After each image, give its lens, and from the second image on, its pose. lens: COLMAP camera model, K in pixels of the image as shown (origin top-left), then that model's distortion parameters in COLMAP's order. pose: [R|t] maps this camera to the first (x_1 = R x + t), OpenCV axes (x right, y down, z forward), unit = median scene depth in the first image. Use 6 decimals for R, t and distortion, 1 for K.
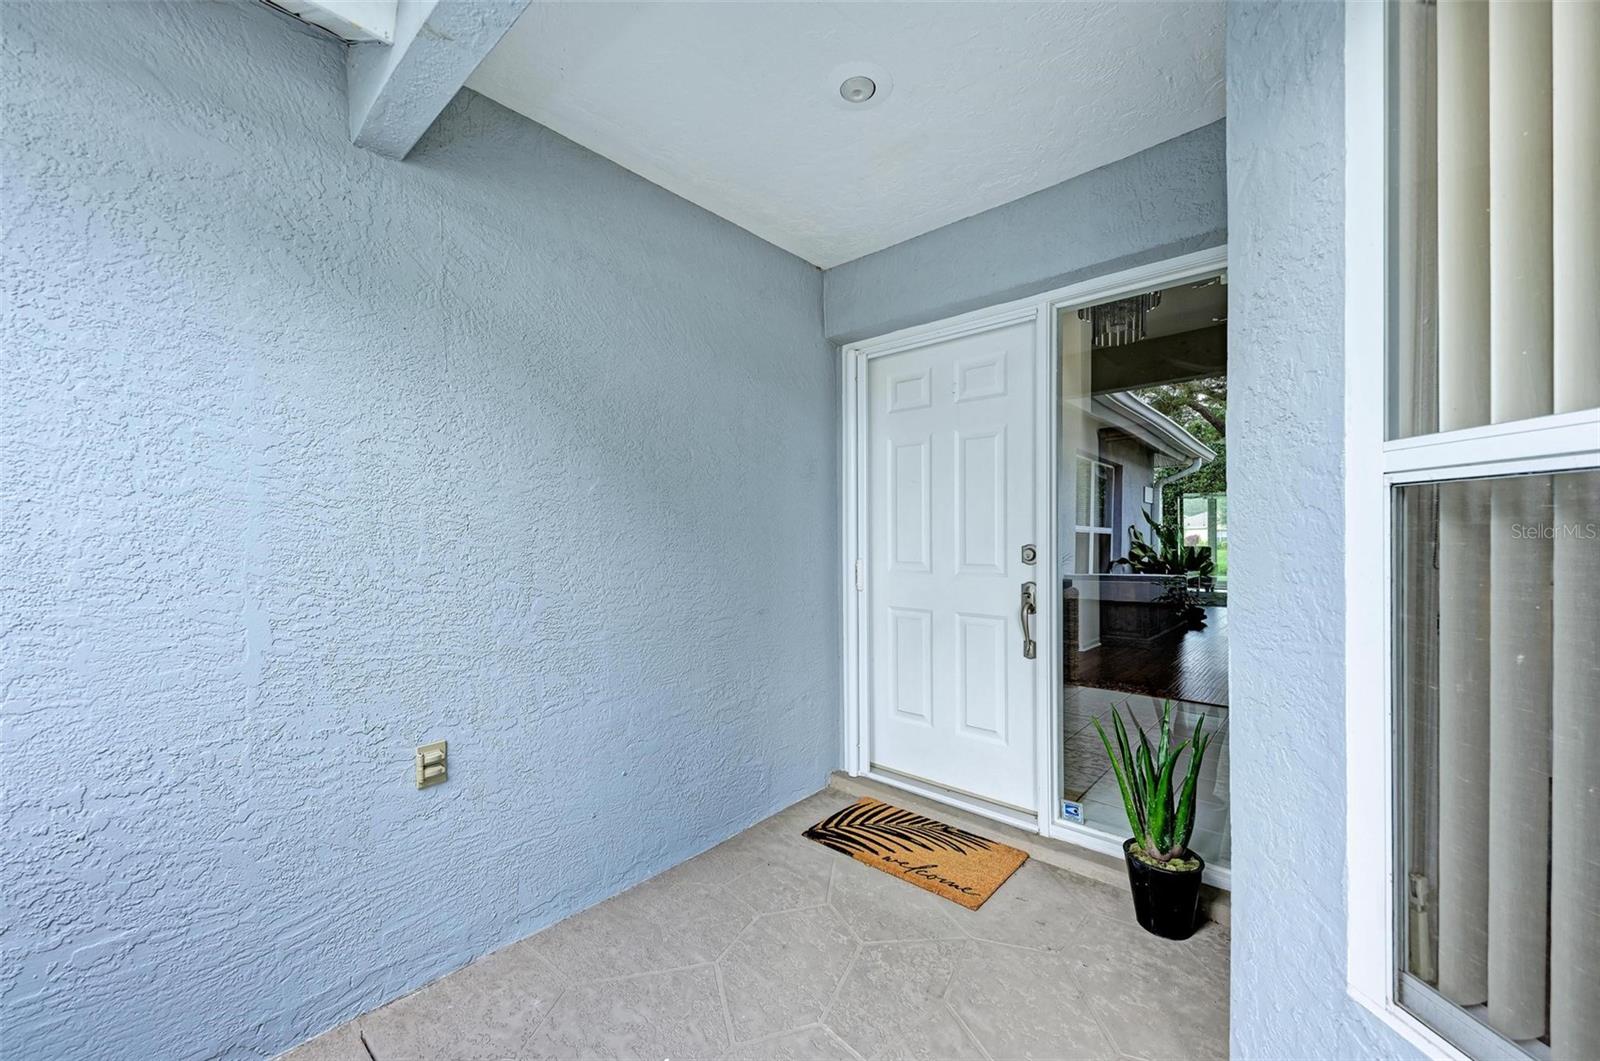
lens RADIAL K [[607.2, 0, 803.2], [0, 607.2, 532.7], [0, 0, 1]] dist [0.010542, -0.003398]
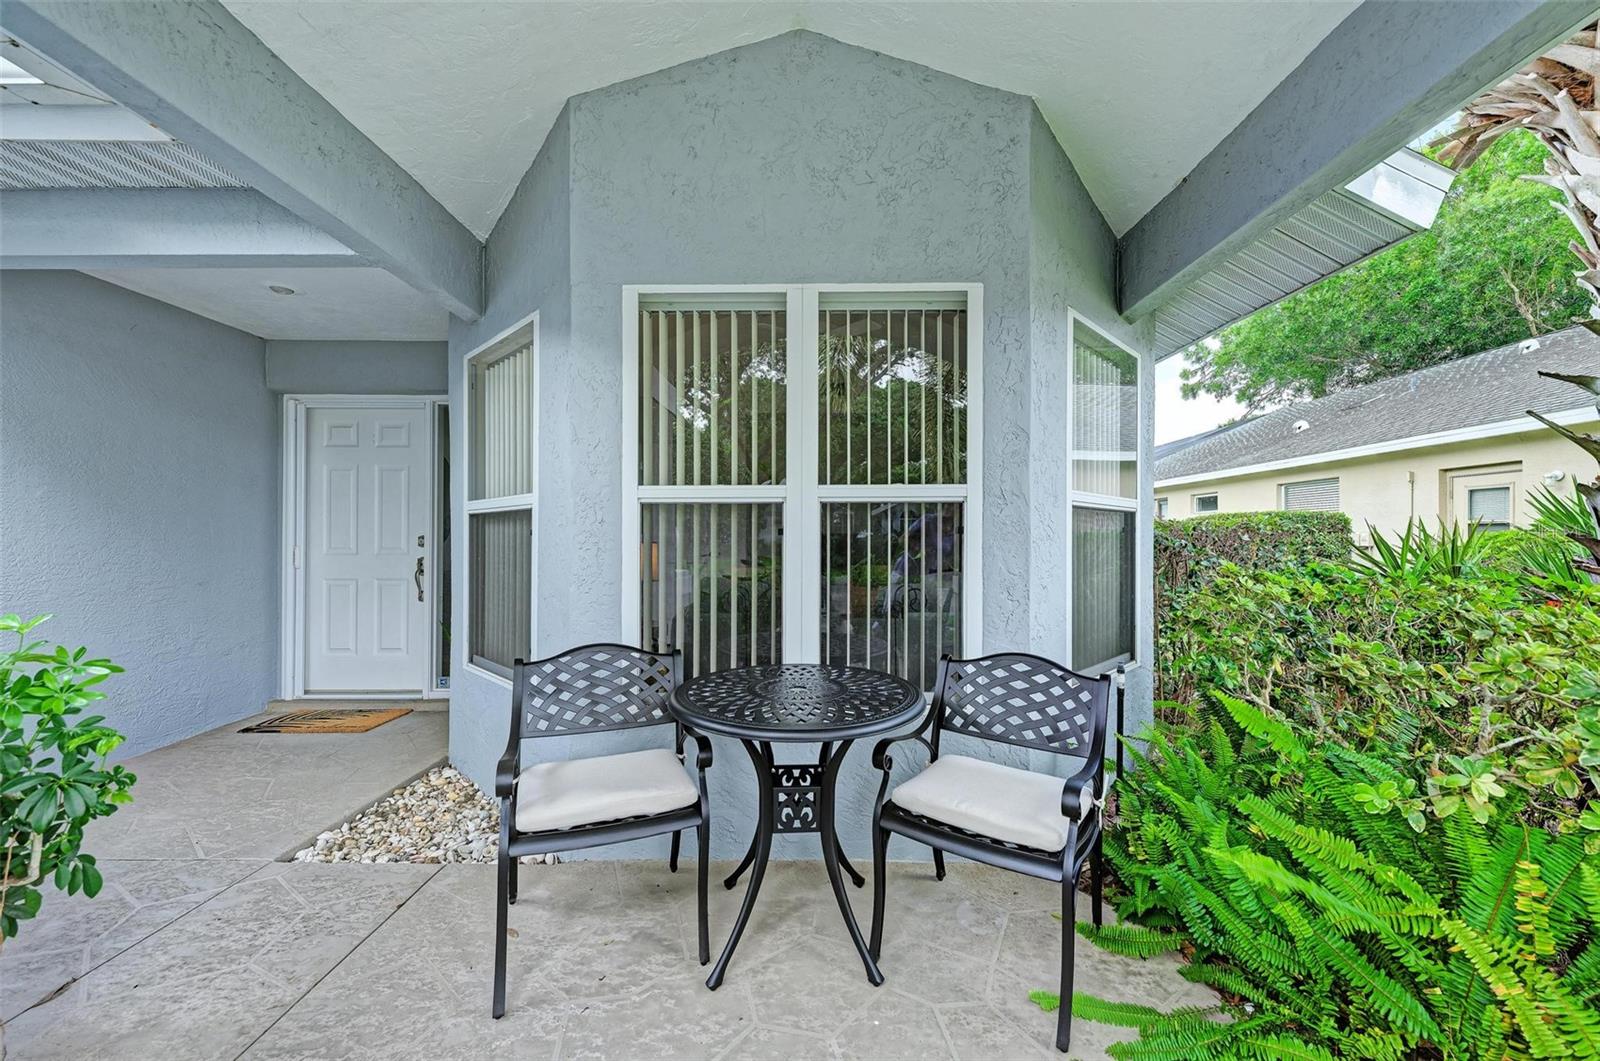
lens RADIAL K [[607.2, 0, 806.1], [0, 607.2, 526.3], [0, 0, 1]] dist [0.010542, -0.003398]
pose [[0.741196, 0.012816, 0.671167, 0.016768], [-0.005009, 0.999895, -0.013562, 0.010140], [-0.671270, 0.006690, 0.741182, -0.938520]]
